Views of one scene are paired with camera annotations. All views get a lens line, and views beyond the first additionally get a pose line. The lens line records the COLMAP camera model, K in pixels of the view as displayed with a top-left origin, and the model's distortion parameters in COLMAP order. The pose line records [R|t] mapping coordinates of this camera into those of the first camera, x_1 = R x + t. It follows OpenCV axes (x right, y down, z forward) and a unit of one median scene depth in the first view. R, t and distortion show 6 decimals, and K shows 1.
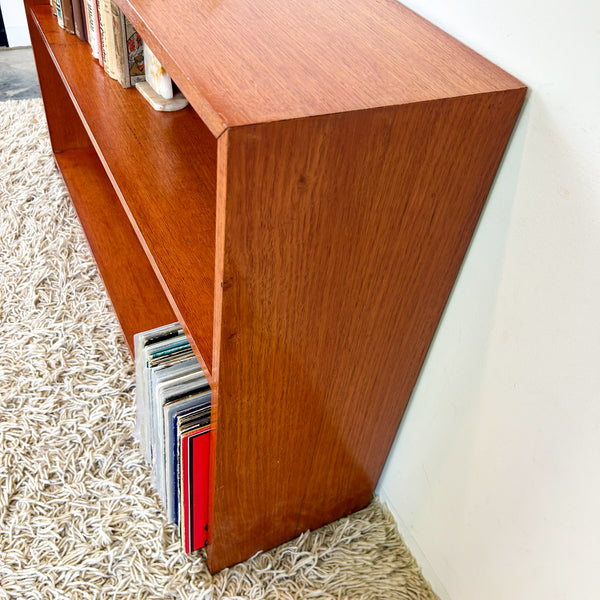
lens RADIAL K [[611.3, 0, 299.7], [0, 611.3, 288.6], [0, 0, 1]] dist [0.072486, -0.136070]
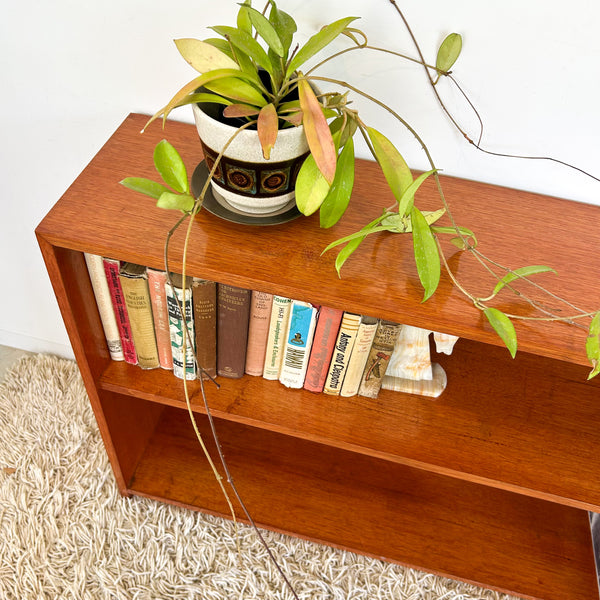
lens RADIAL K [[609.5, 0, 306.5], [0, 609.5, 299.3], [0, 0, 1]] dist [0.069937, -0.117630]
pose [[0.639856, -0.604206, 0.474890, -0.830071], [0.509660, 0.796132, 0.326221, -0.947630], [-0.575180, 0.033298, 0.817349, 0.410892]]
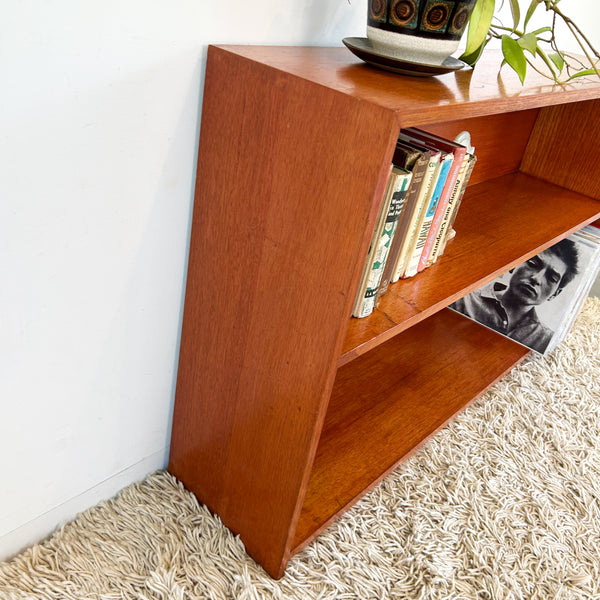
lens RADIAL K [[611.3, 0, 299.7], [0, 611.3, 288.6], [0, 0, 1]] dist [0.072486, -0.136070]
pose [[-0.336416, -0.606518, 0.720389, -1.171691], [0.461941, 0.560334, 0.687485, -1.327097], [-0.820631, 0.564058, 0.091670, 1.382568]]
